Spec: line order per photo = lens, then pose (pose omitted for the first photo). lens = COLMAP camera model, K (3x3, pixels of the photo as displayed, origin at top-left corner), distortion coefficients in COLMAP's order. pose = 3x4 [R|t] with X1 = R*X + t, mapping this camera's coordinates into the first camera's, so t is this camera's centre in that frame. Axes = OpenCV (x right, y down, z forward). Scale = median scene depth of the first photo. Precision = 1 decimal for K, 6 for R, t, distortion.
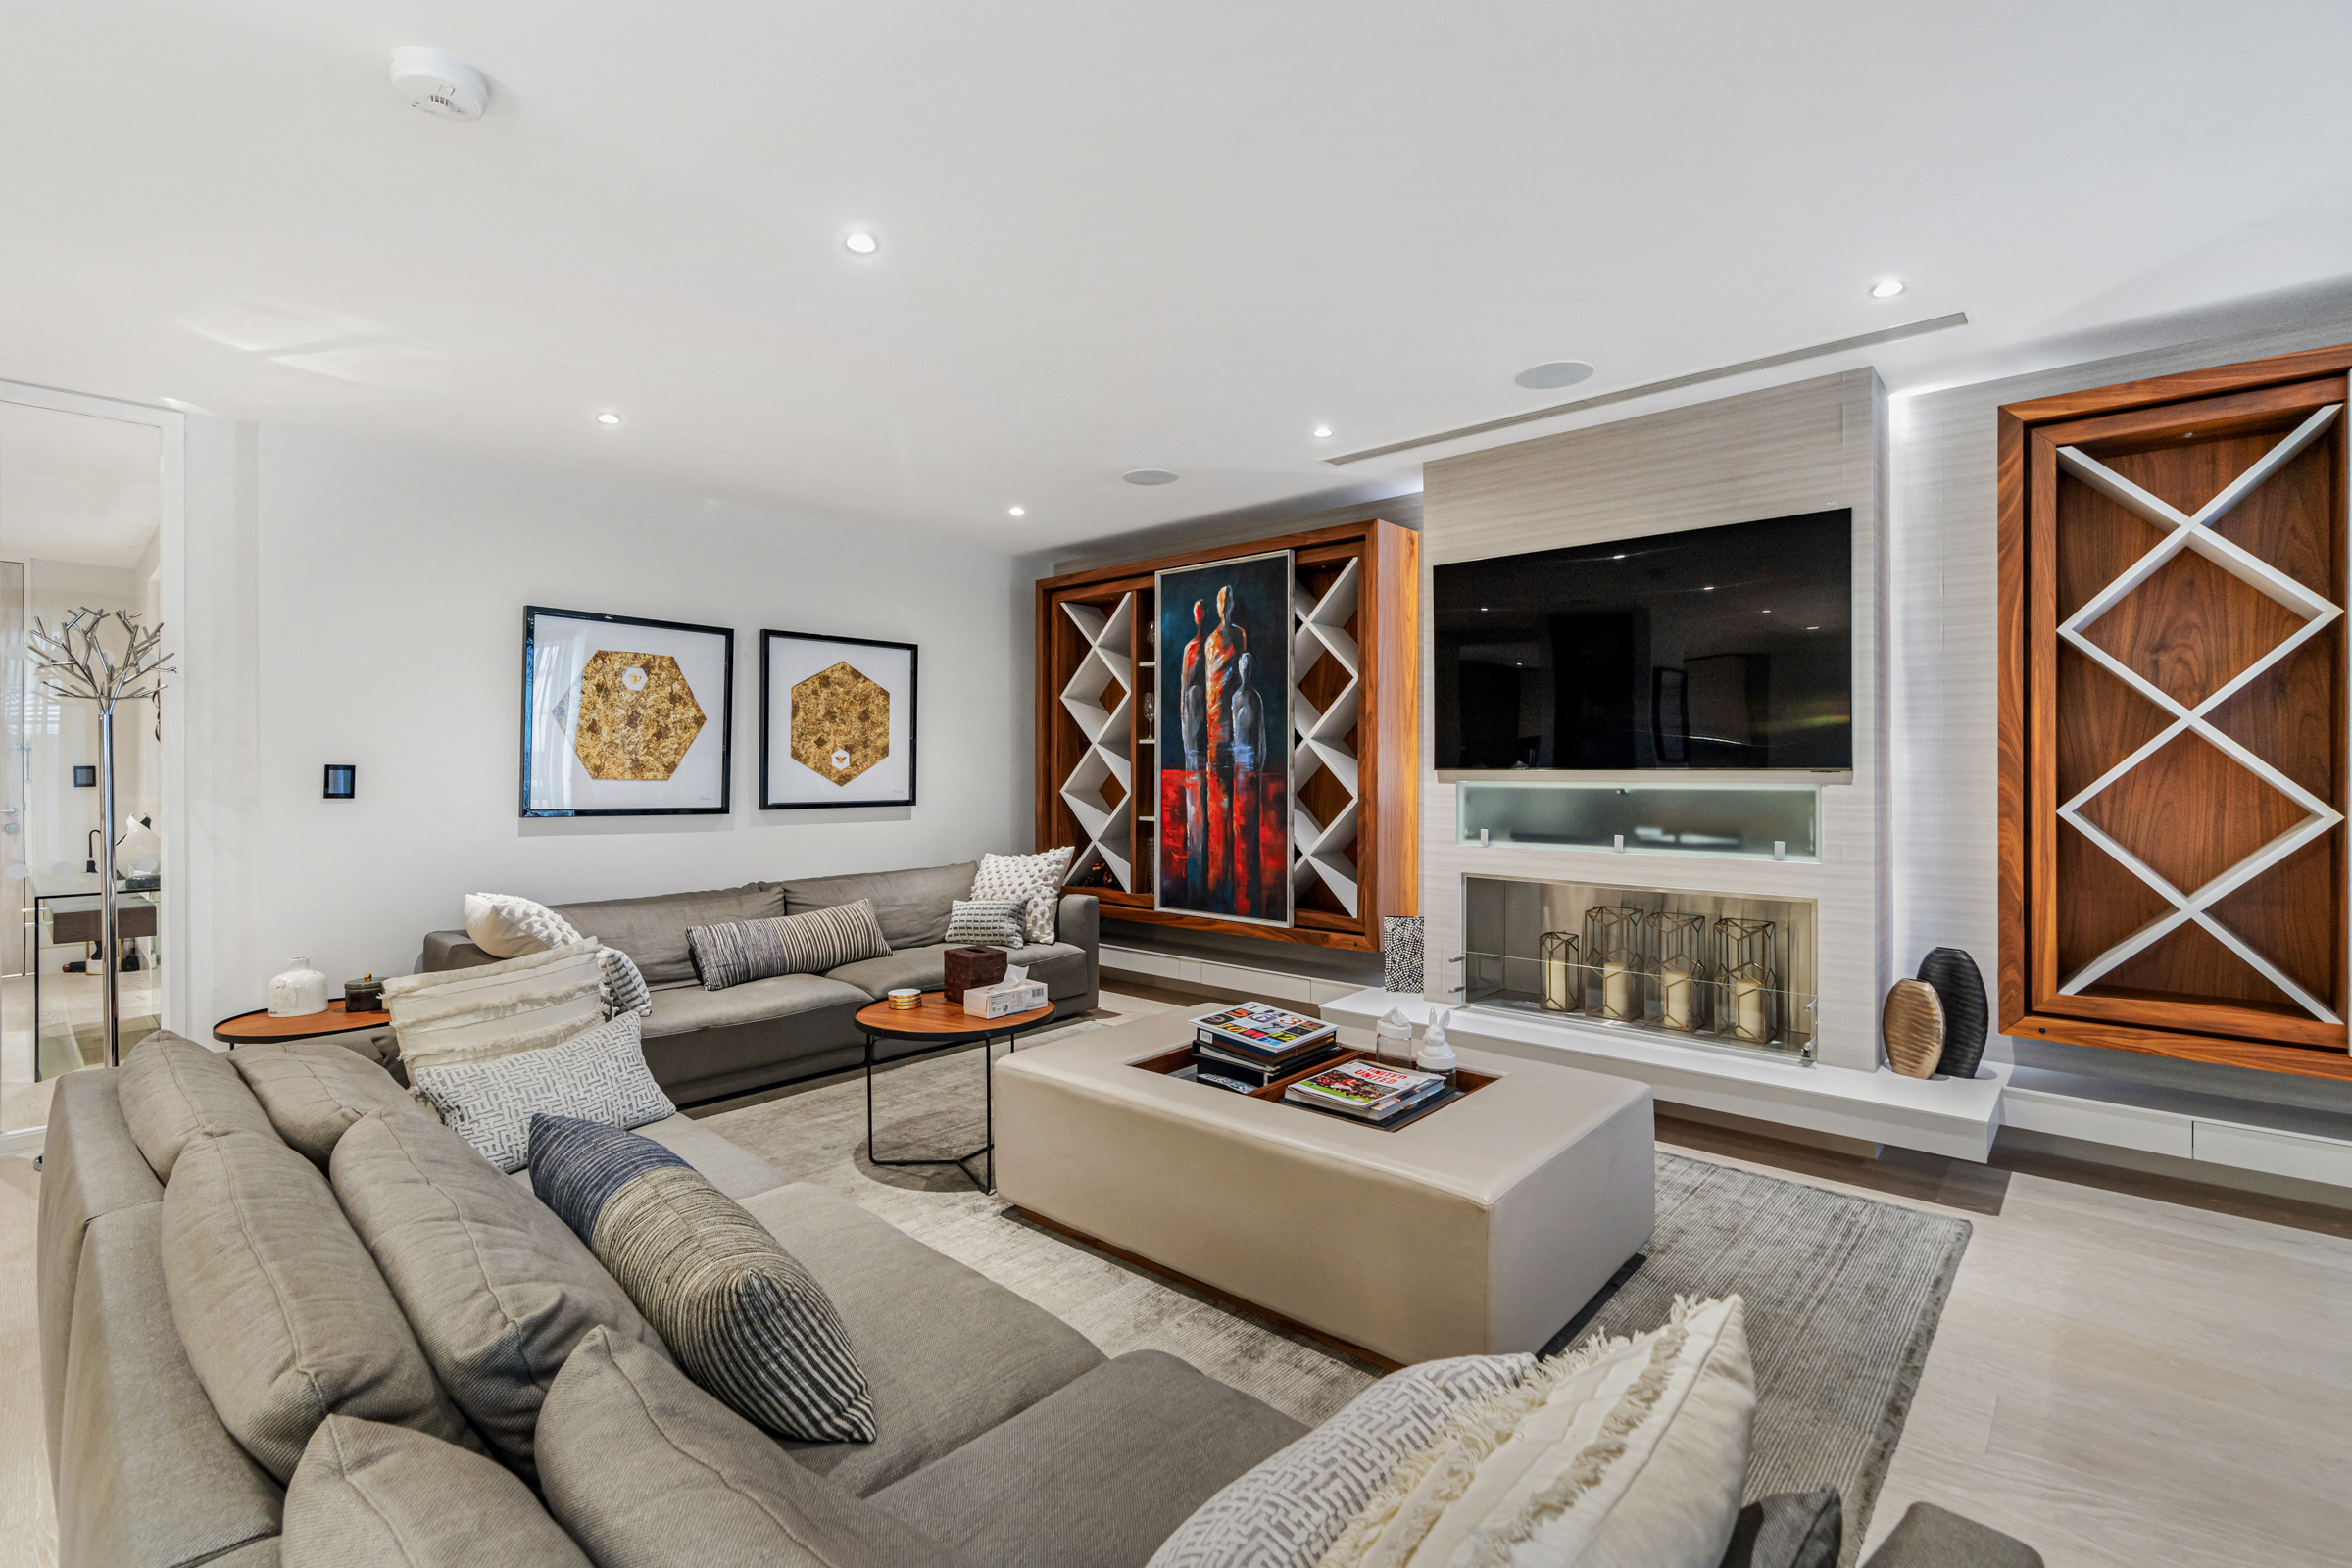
lens RADIAL K [[1089.9, 0, 1172.4], [0, 1089.9, 769.2], [0, 0, 1]] dist [0.003435, 0.000325]
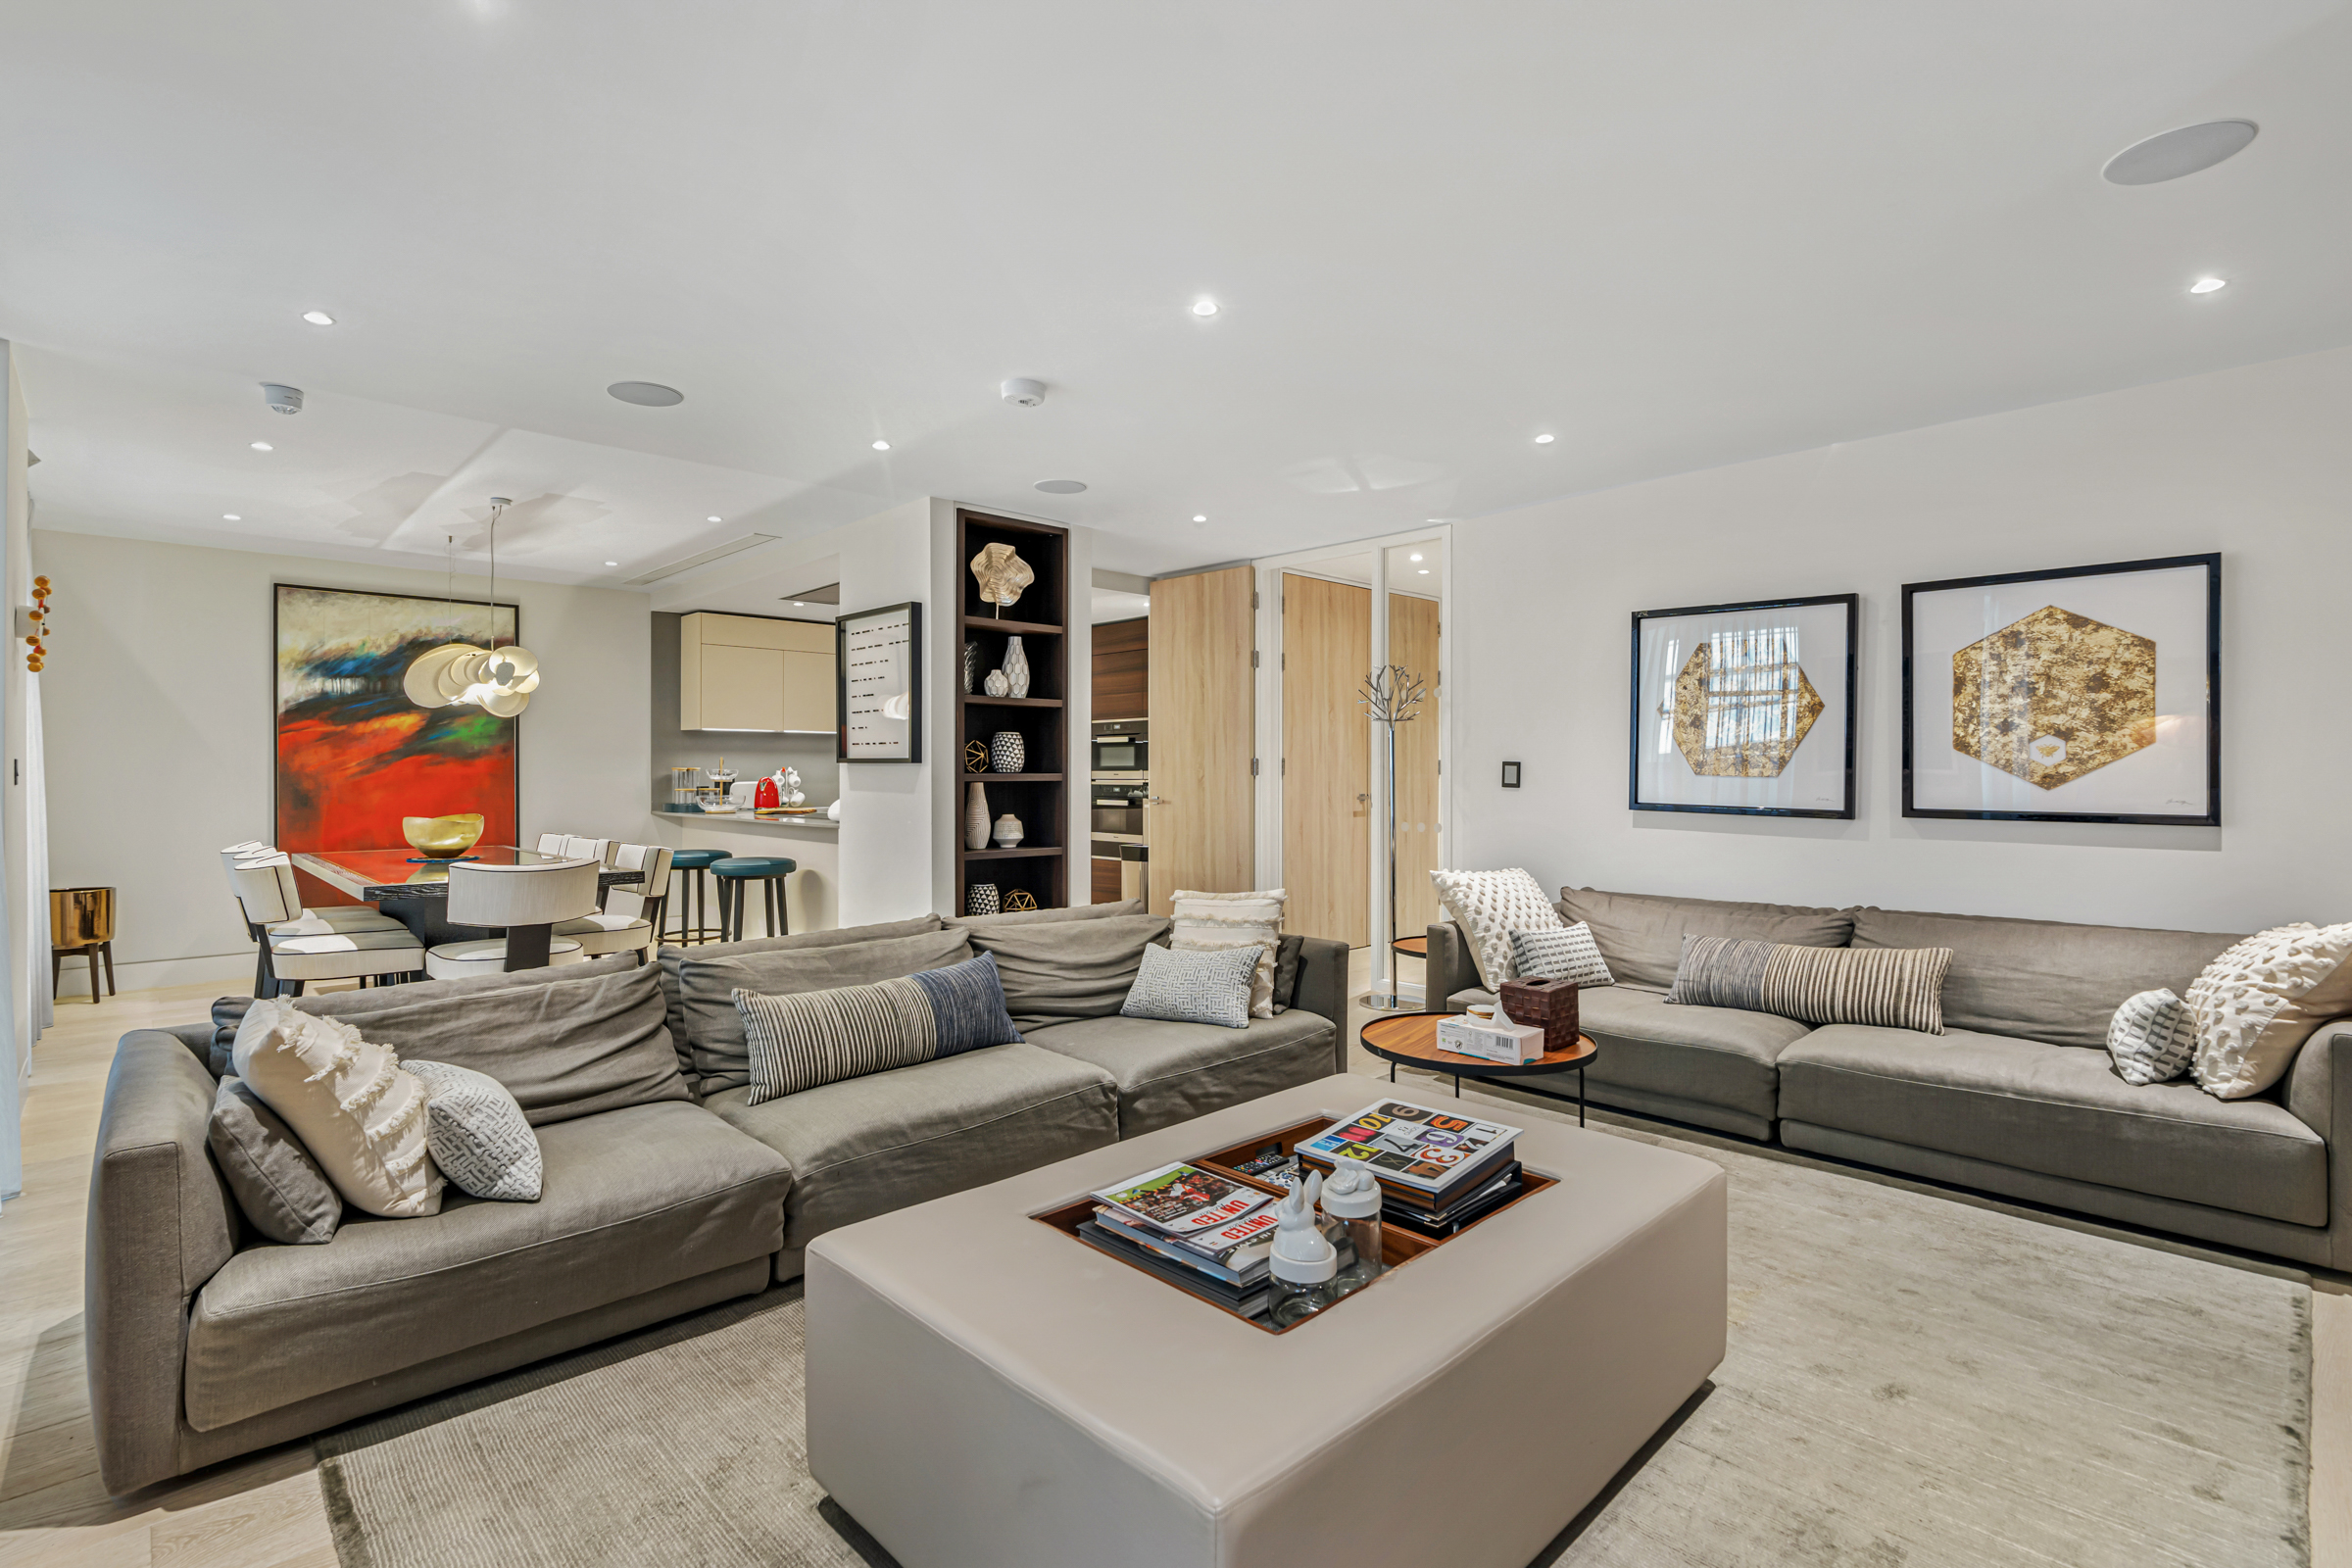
lens RADIAL K [[1089.9, 0, 1140.0], [0, 1089.9, 762.0], [0, 0, 1]] dist [0.003435, 0.000325]
pose [[-0.067522, -0.006231, -0.997698, 0.447866], [-0.003284, 0.999976, -0.006023, 0.004565], [0.997712, 0.002869, -0.067541, 0.516592]]
